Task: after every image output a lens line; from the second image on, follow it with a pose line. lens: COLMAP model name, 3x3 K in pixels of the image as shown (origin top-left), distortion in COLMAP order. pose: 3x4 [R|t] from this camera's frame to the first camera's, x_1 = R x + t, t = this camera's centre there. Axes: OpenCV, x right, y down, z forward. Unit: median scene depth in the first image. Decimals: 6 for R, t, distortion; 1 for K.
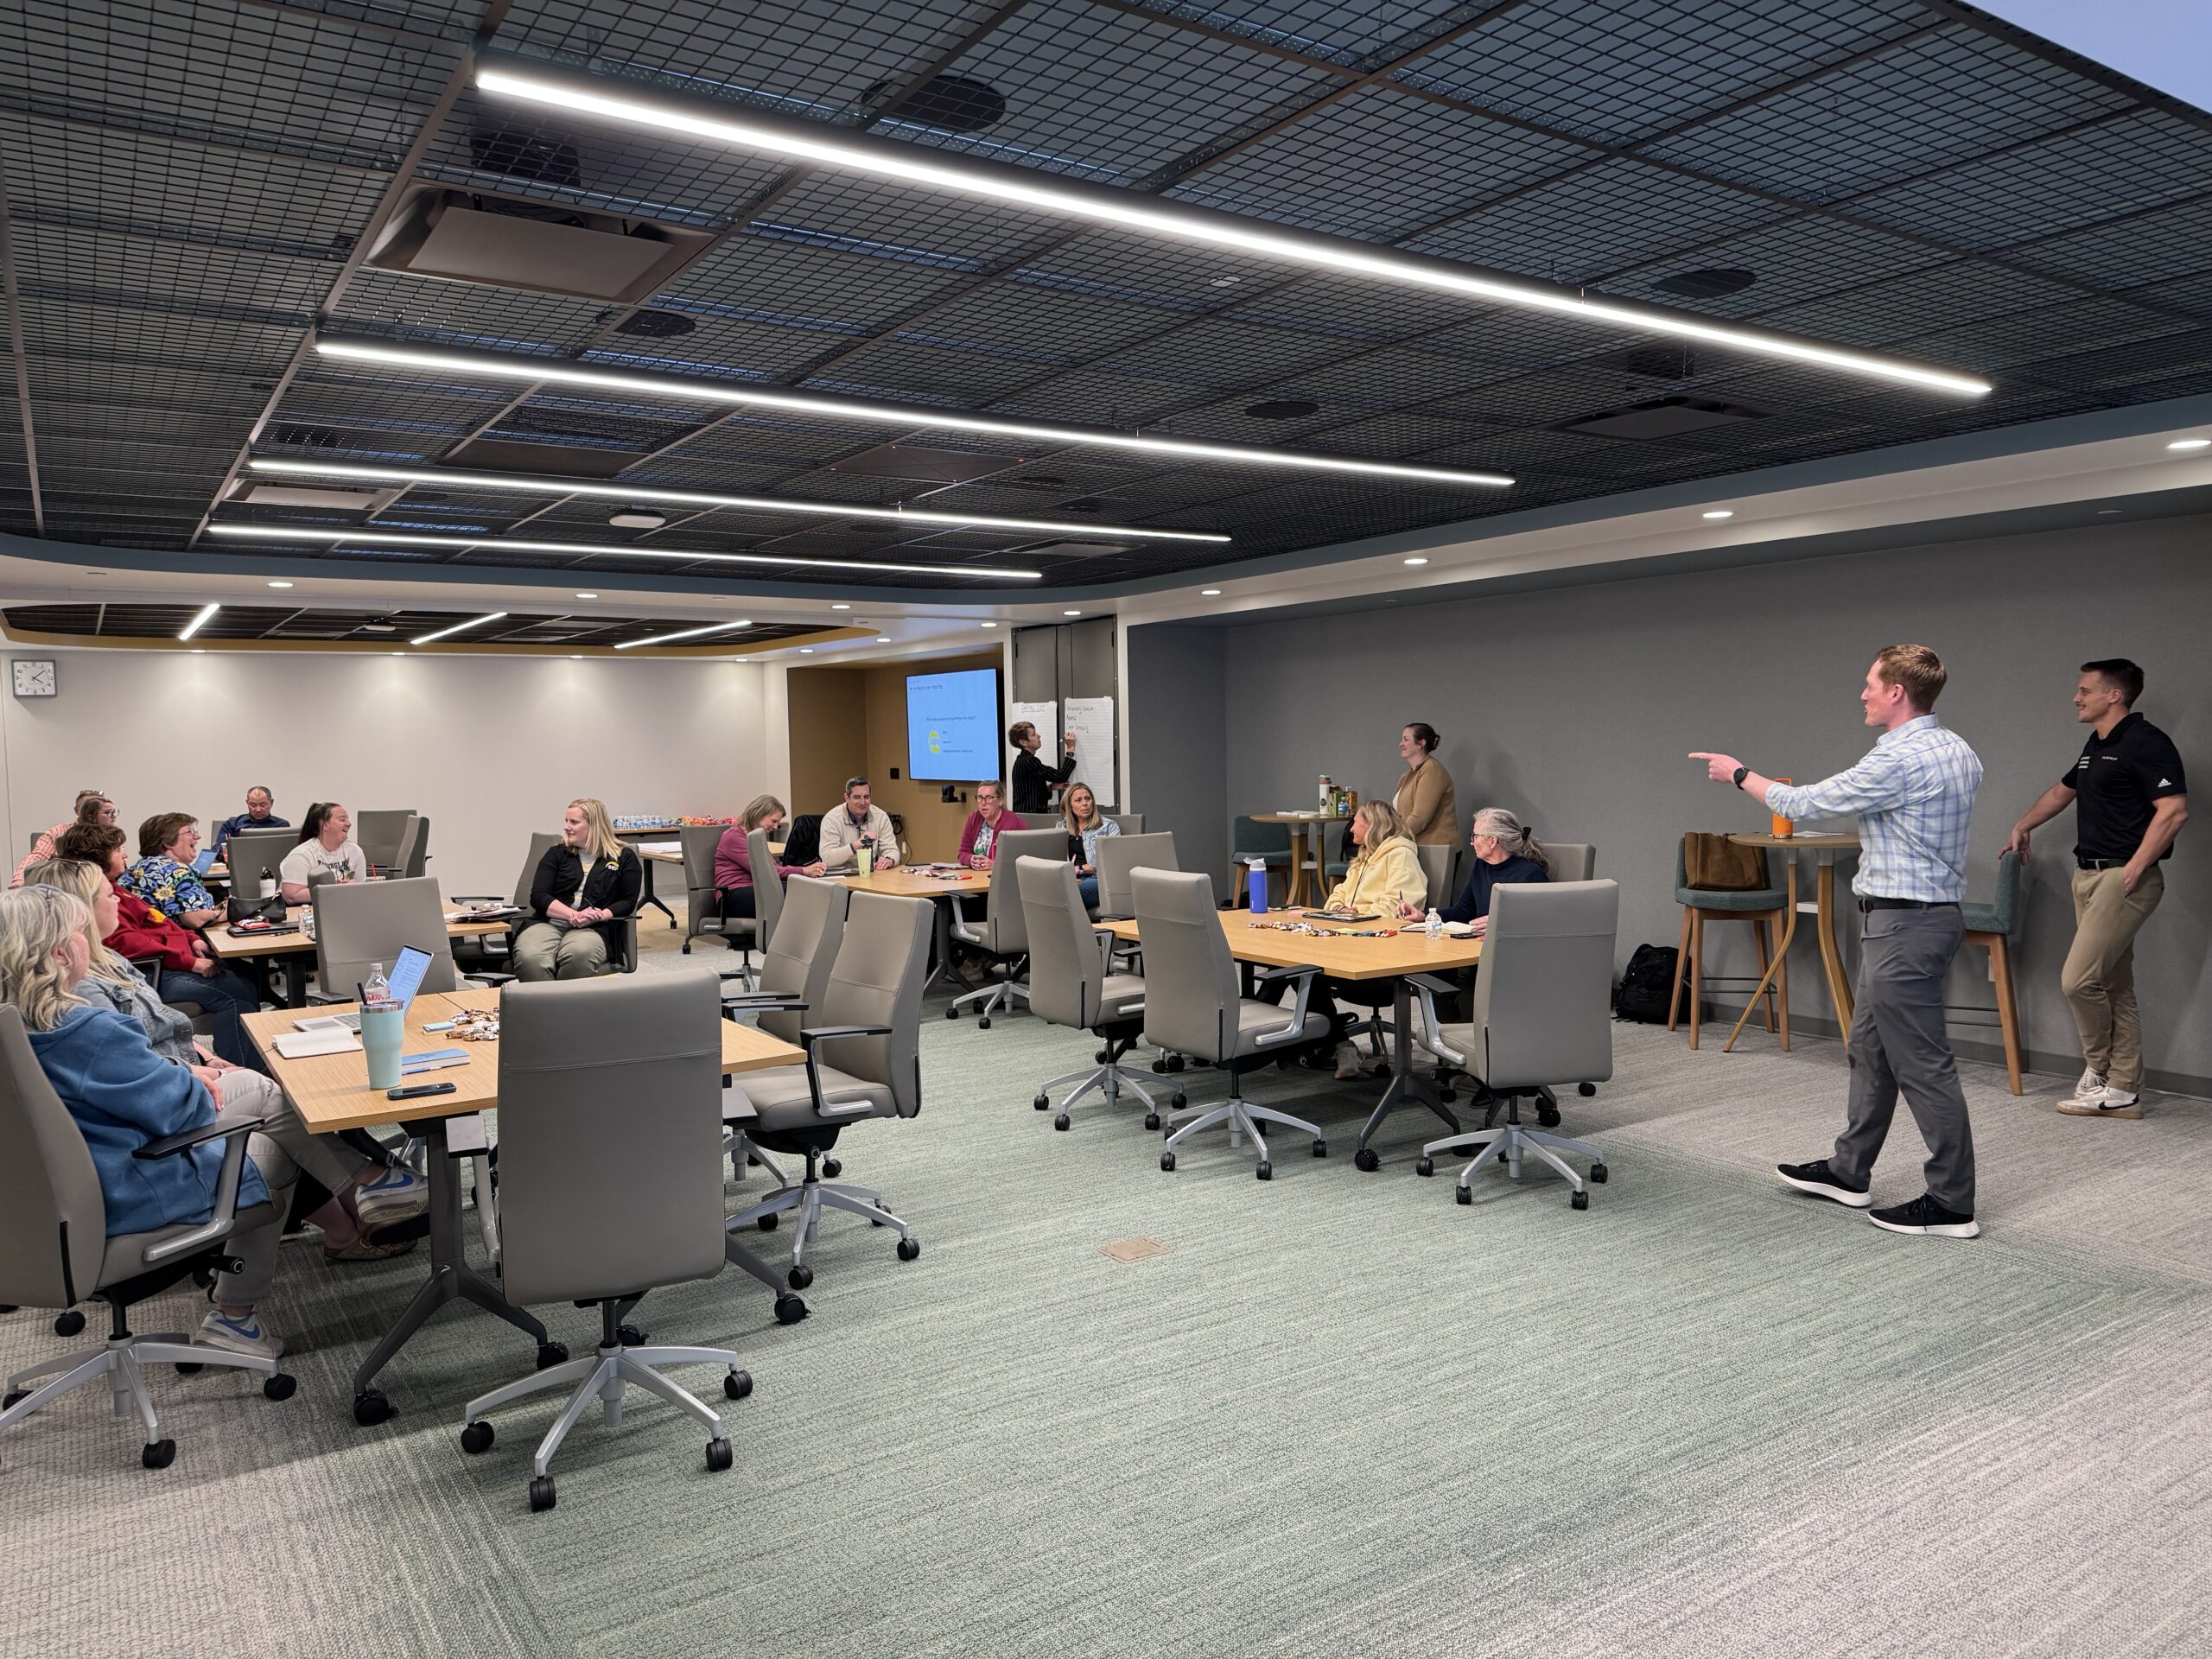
lens RADIAL K [[1528.2, 0, 1099.3], [0, 1528.2, 840.6], [0, 0, 1]] dist [0.055237, -0.066344]
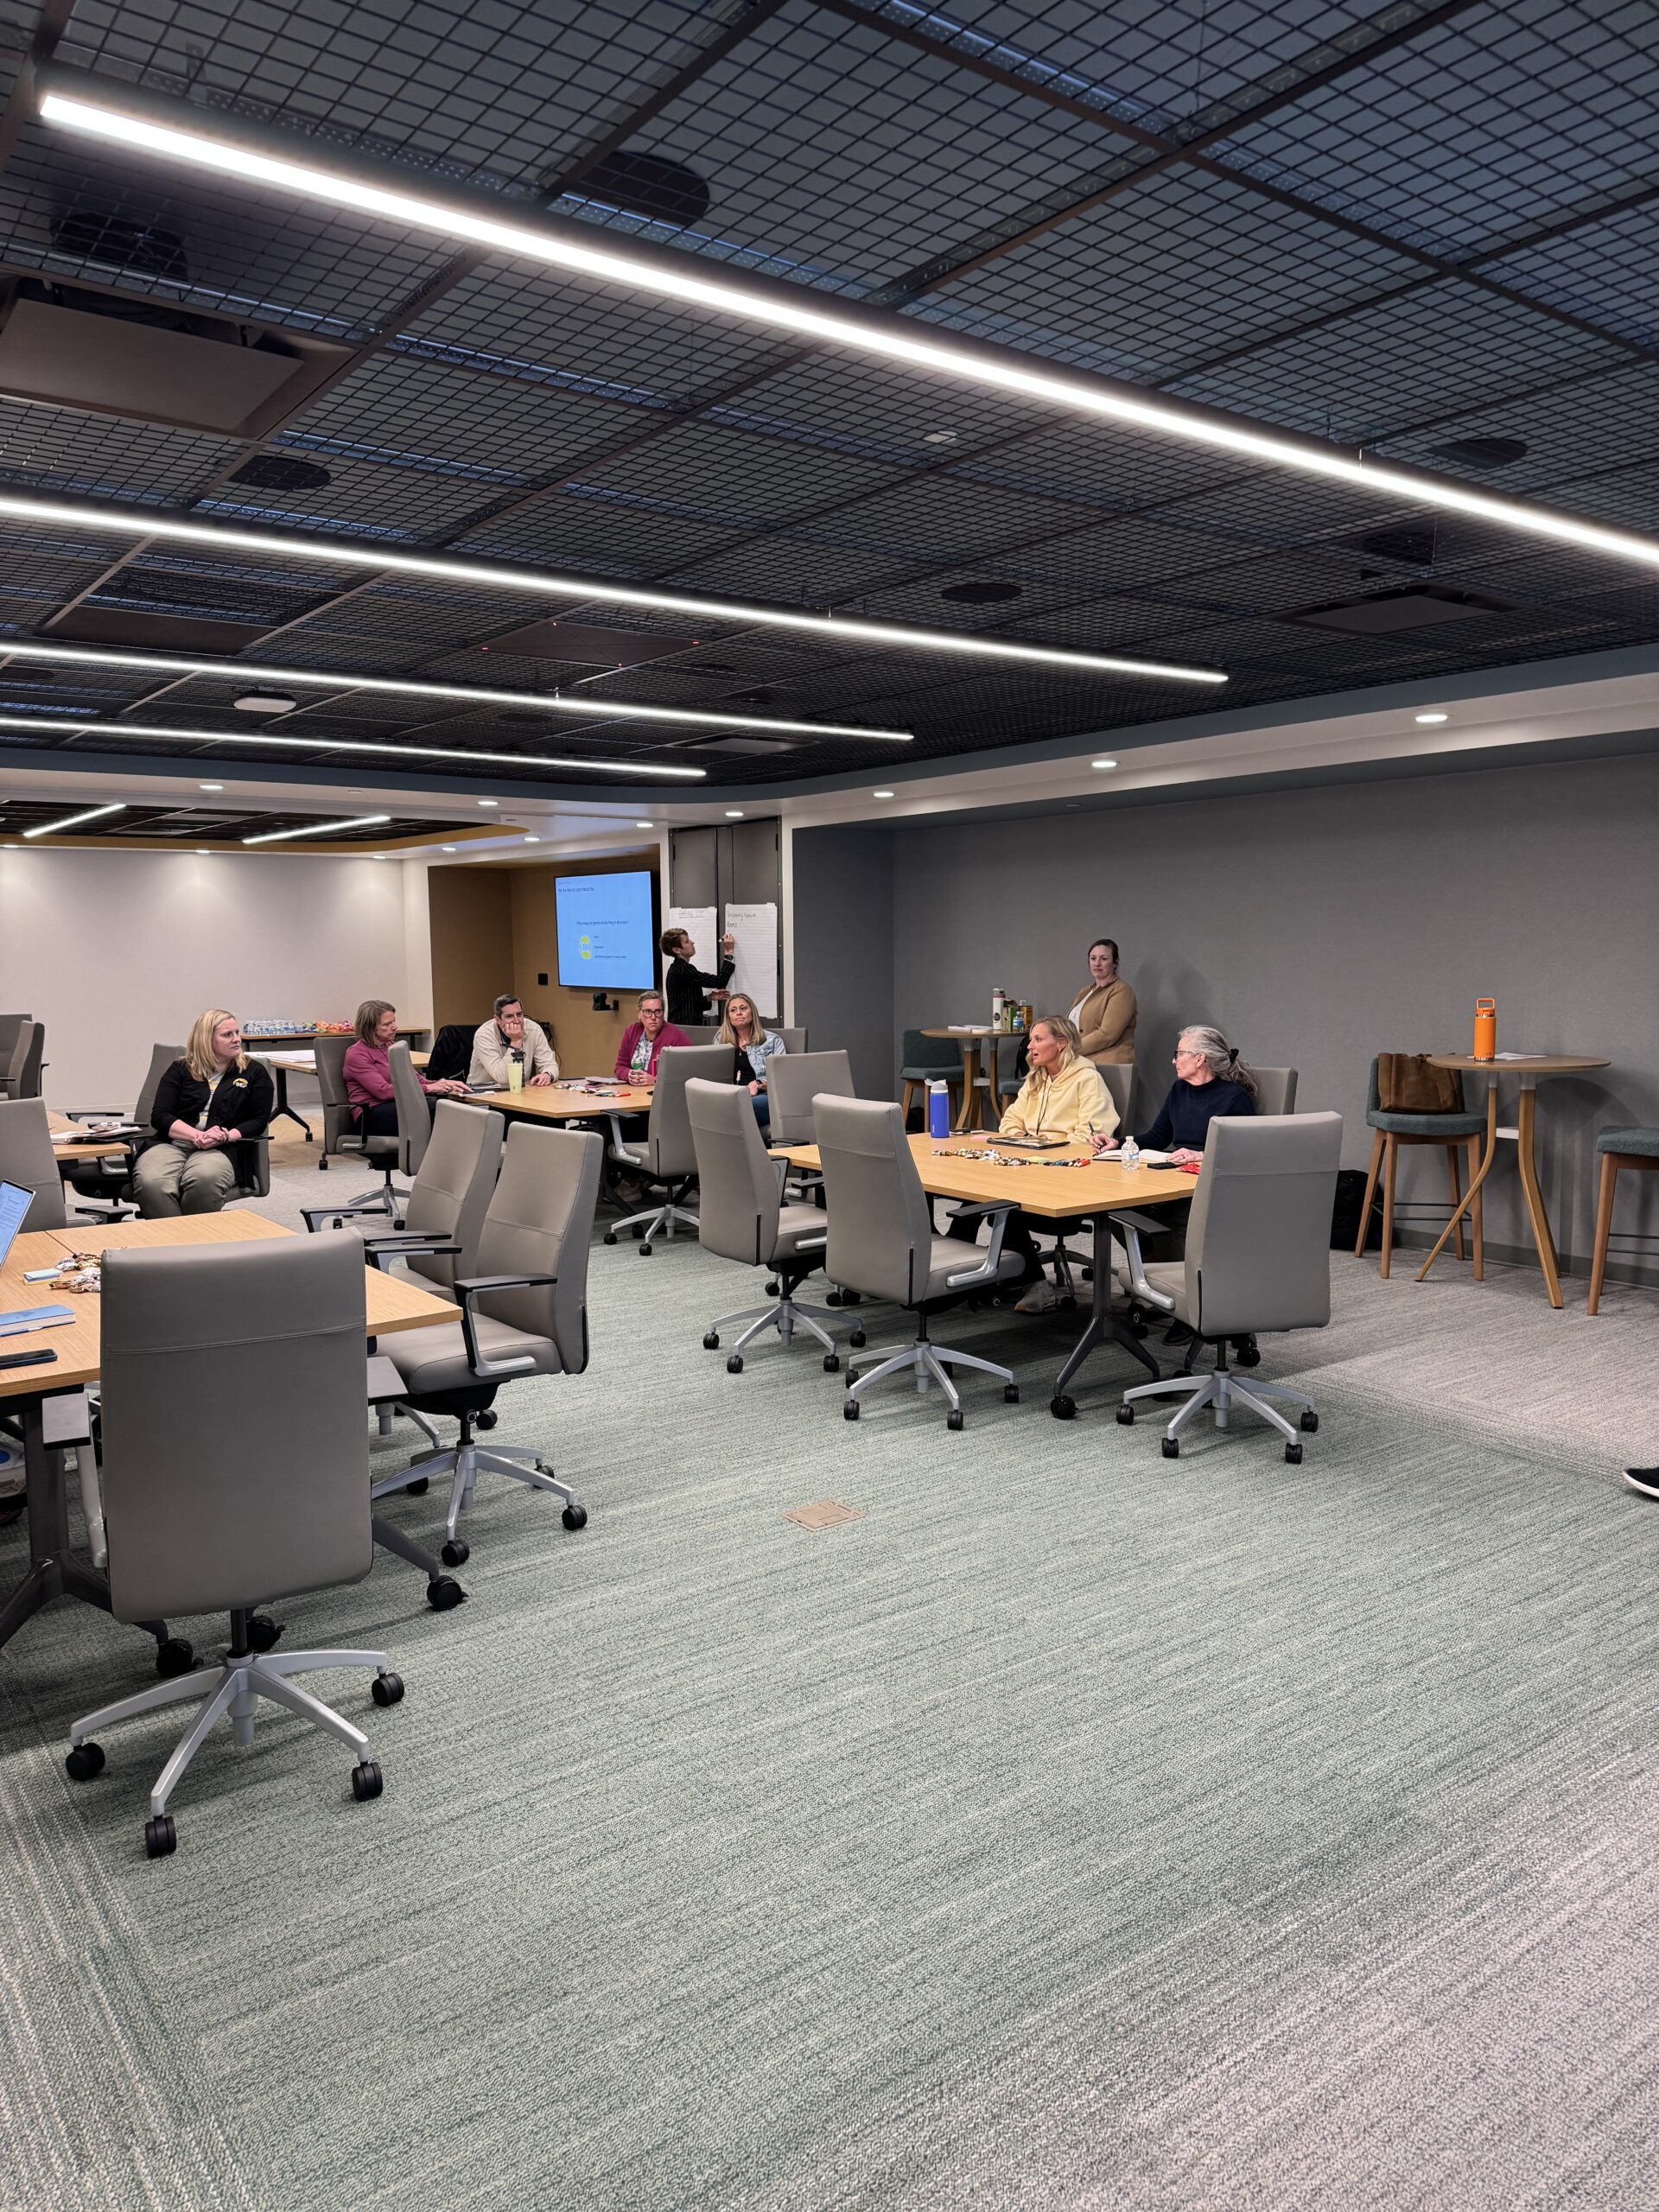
lens RADIAL K [[1528.2, 0, 817.9], [0, 1528.2, 1107.7], [0, 0, 1]] dist [0.055237, -0.066344]
pose [[0.998783, 0.004603, 0.049103, -0.028749], [-0.006675, 0.999090, 0.042131, -0.017019], [-0.048864, -0.042407, 0.997905, 0.104660]]
